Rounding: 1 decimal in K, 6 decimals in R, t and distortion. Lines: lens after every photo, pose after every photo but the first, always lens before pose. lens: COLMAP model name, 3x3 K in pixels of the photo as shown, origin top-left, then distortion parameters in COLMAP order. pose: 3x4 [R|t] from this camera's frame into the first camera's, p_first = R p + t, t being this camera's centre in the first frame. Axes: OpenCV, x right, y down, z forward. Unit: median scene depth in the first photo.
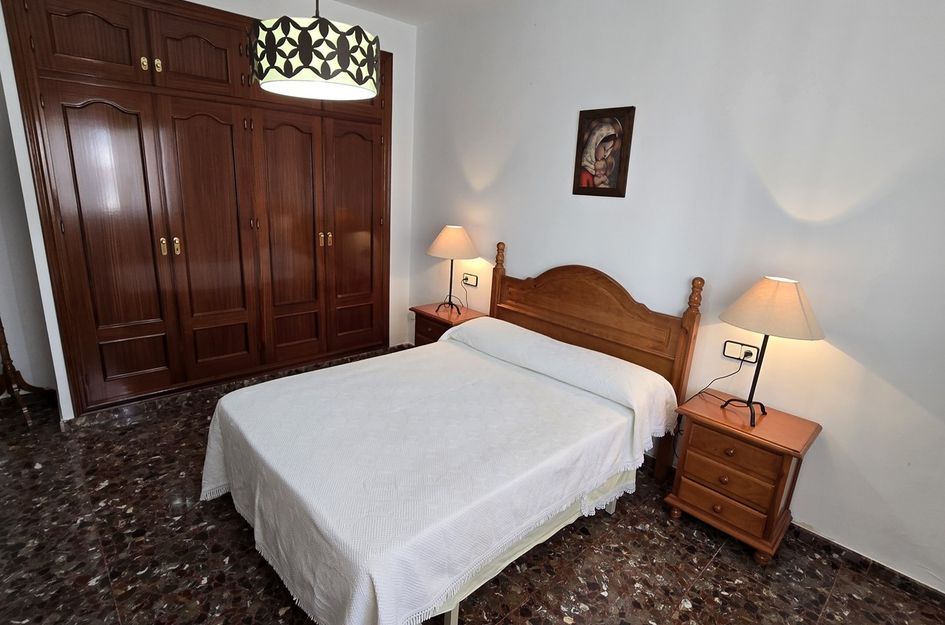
lens RADIAL K [[476.4, 0, 466.0], [0, 476.4, 312.8], [0, 0, 1]] dist [0.002495, -0.000014]
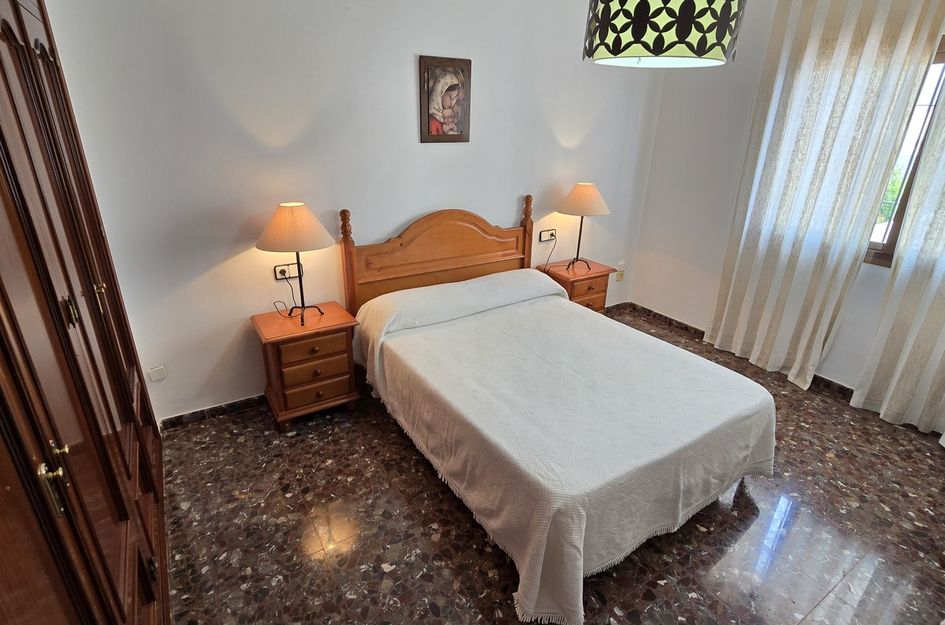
lens RADIAL K [[476.4, 0, 467.4], [0, 476.4, 310.7], [0, 0, 1]] dist [0.002495, -0.000014]
pose [[0.186051, -0.422982, 0.886832, -0.855704], [0.242613, 0.894420, 0.375702, -0.306813], [-0.952116, 0.145257, 0.269029, 0.739978]]
